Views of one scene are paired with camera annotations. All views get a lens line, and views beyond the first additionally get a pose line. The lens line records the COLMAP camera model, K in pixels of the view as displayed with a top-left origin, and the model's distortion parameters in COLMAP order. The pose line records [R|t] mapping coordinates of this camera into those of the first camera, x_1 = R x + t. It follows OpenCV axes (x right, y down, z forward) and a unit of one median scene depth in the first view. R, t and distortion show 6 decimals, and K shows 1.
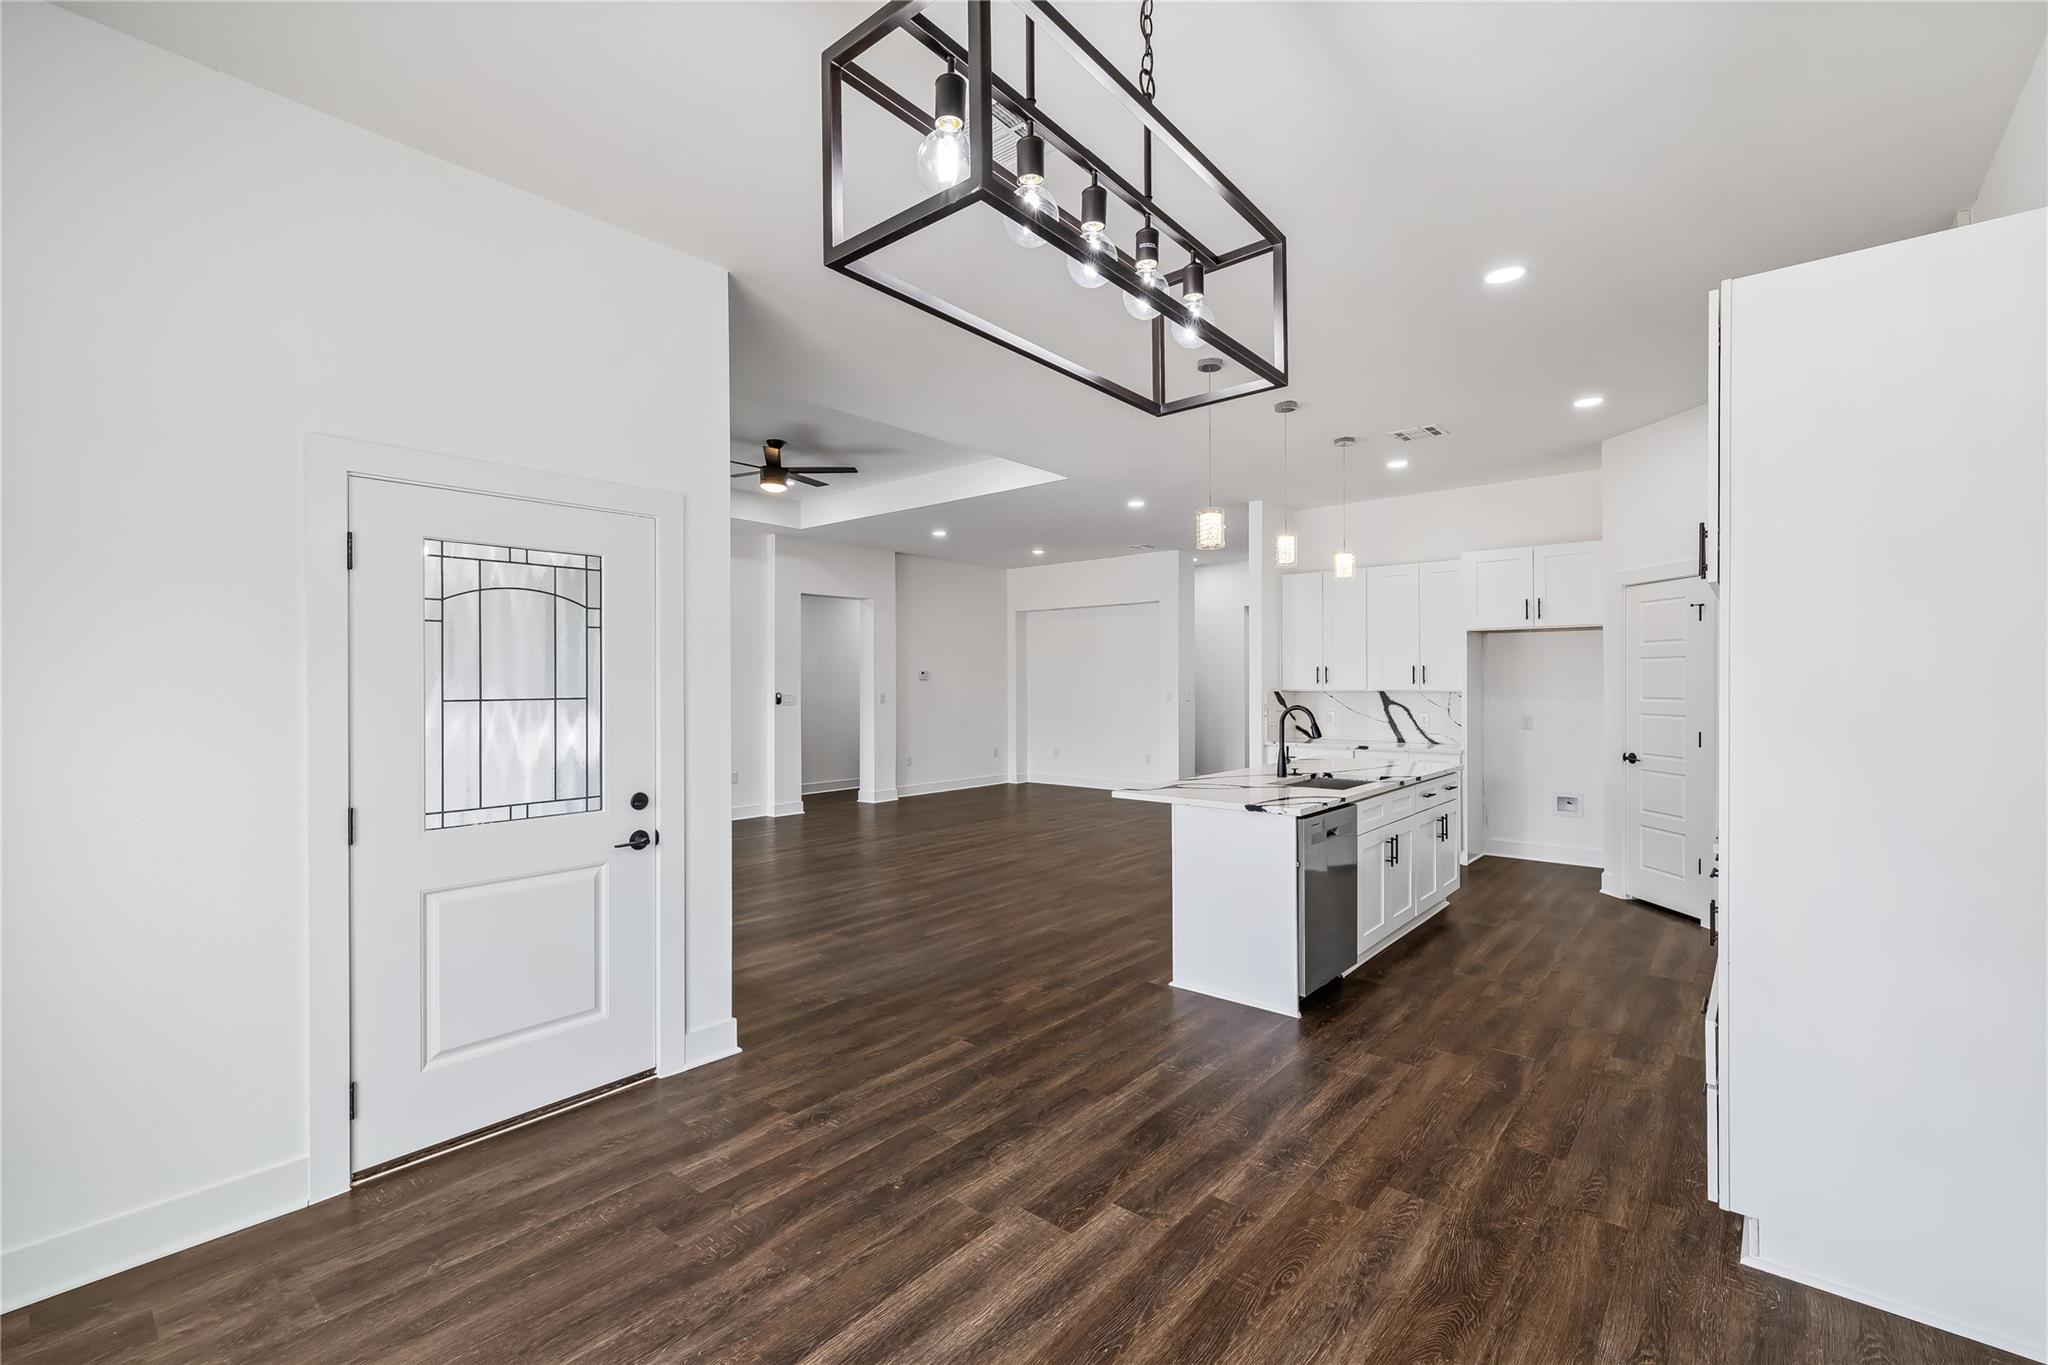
lens RADIAL K [[870.9, 0, 1013.3], [0, 870.9, 679.2], [0, 0, 1]] dist [0.002881, 0.000604]
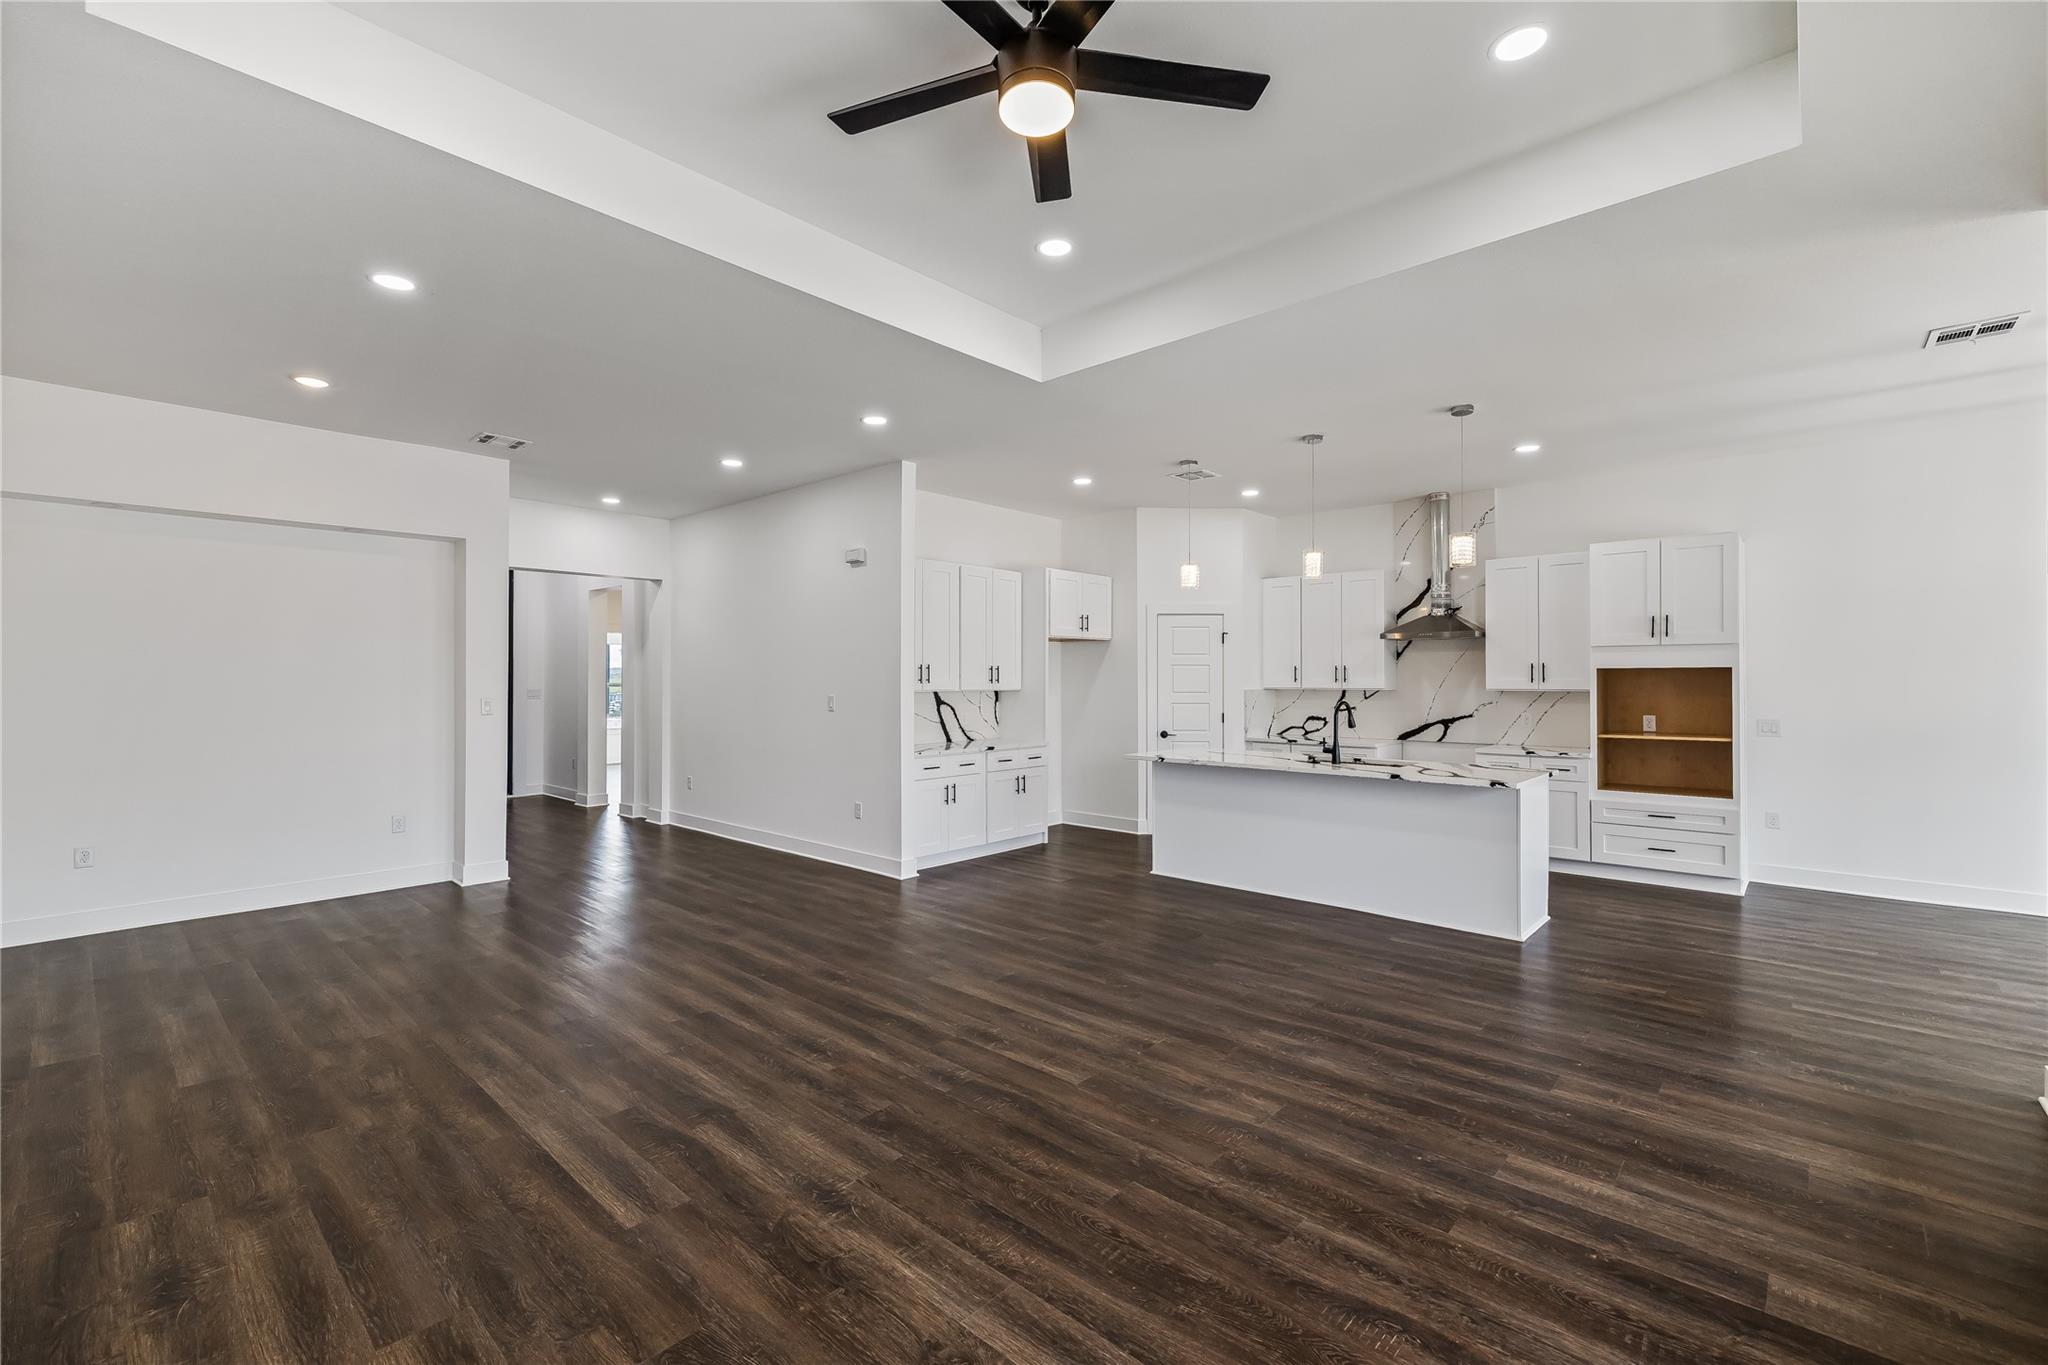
lens RADIAL K [[870.9, 0, 1014.7], [0, 870.9, 675.3], [0, 0, 1]] dist [0.002881, 0.000604]
pose [[0.034992, 0.007876, 0.999357, -0.882739], [-0.002371, 0.999967, -0.007798, 0.005839], [-0.999385, -0.002096, 0.035009, 1.431229]]
